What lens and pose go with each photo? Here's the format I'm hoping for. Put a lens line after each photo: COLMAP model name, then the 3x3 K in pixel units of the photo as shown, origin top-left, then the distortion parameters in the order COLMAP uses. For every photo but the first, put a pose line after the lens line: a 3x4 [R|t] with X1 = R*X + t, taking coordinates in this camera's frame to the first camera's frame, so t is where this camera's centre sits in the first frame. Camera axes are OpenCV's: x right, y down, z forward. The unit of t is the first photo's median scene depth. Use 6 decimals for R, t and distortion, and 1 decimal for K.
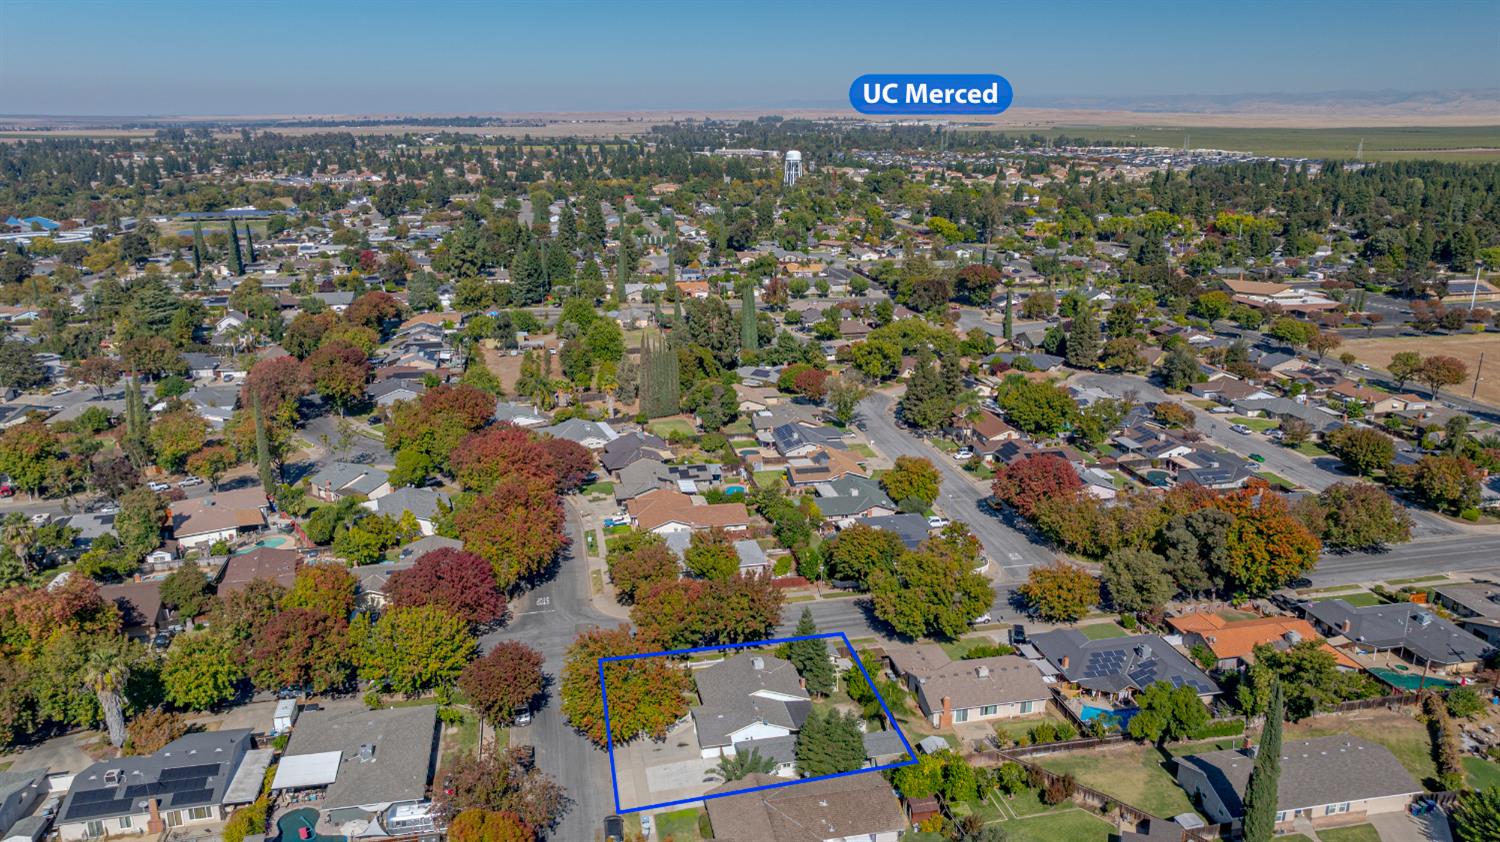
lens RADIAL K [[1064.6, 0, 753.2], [0, 1064.6, 423.6], [0, 0, 1]] dist [-0.009993, 0.005135]
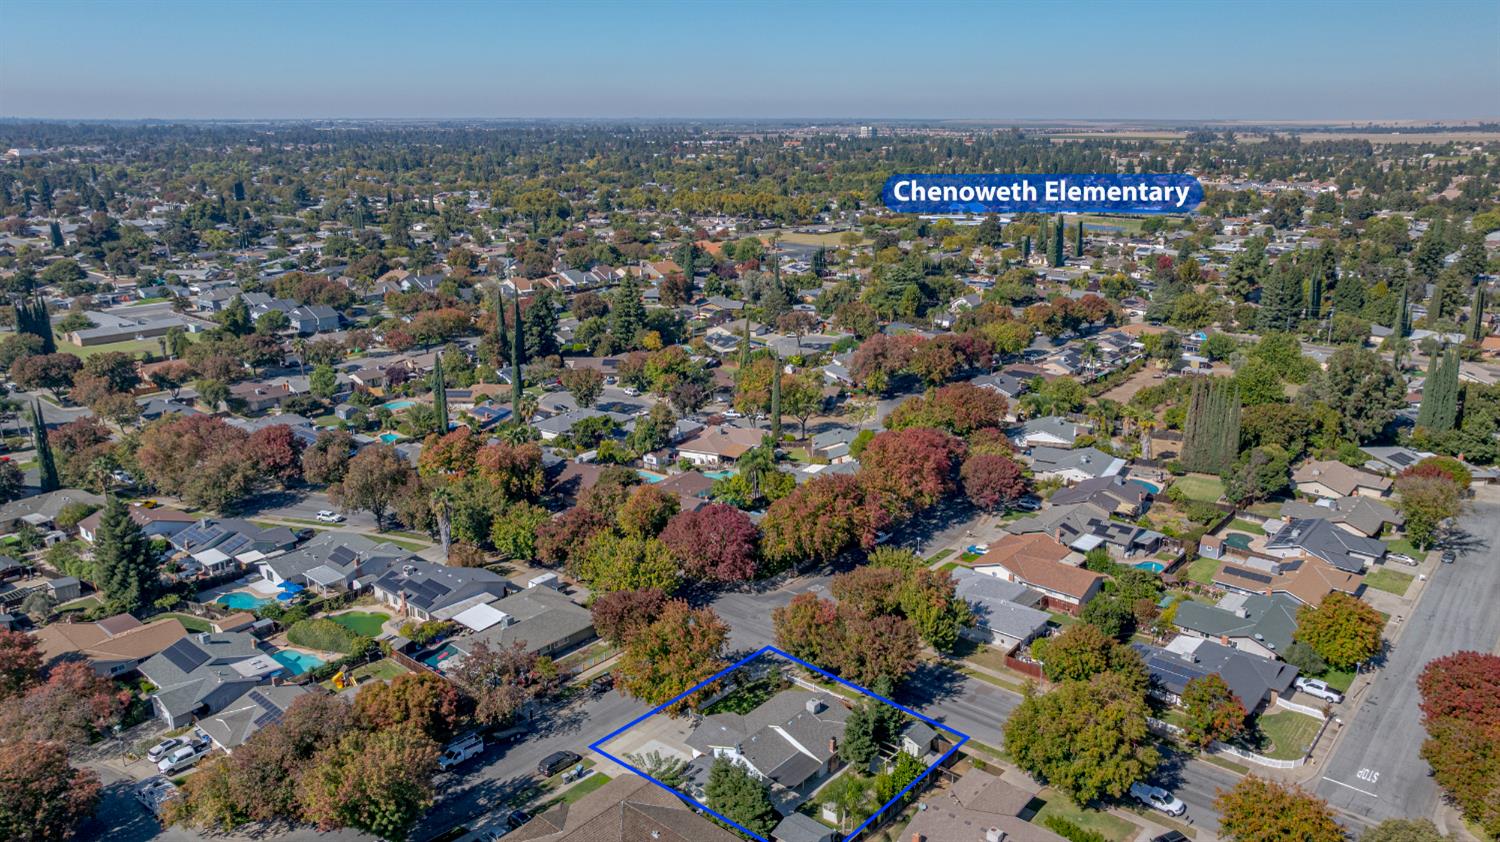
lens RADIAL K [[1064.6, 0, 752.6], [0, 1064.6, 418.4], [0, 0, 1]] dist [-0.009993, 0.005135]
pose [[0.612261, 0.217194, -0.760239, 0.360876], [-0.224177, 0.969758, 0.096510, -0.054742], [0.758209, 0.111339, 0.642435, 0.195457]]
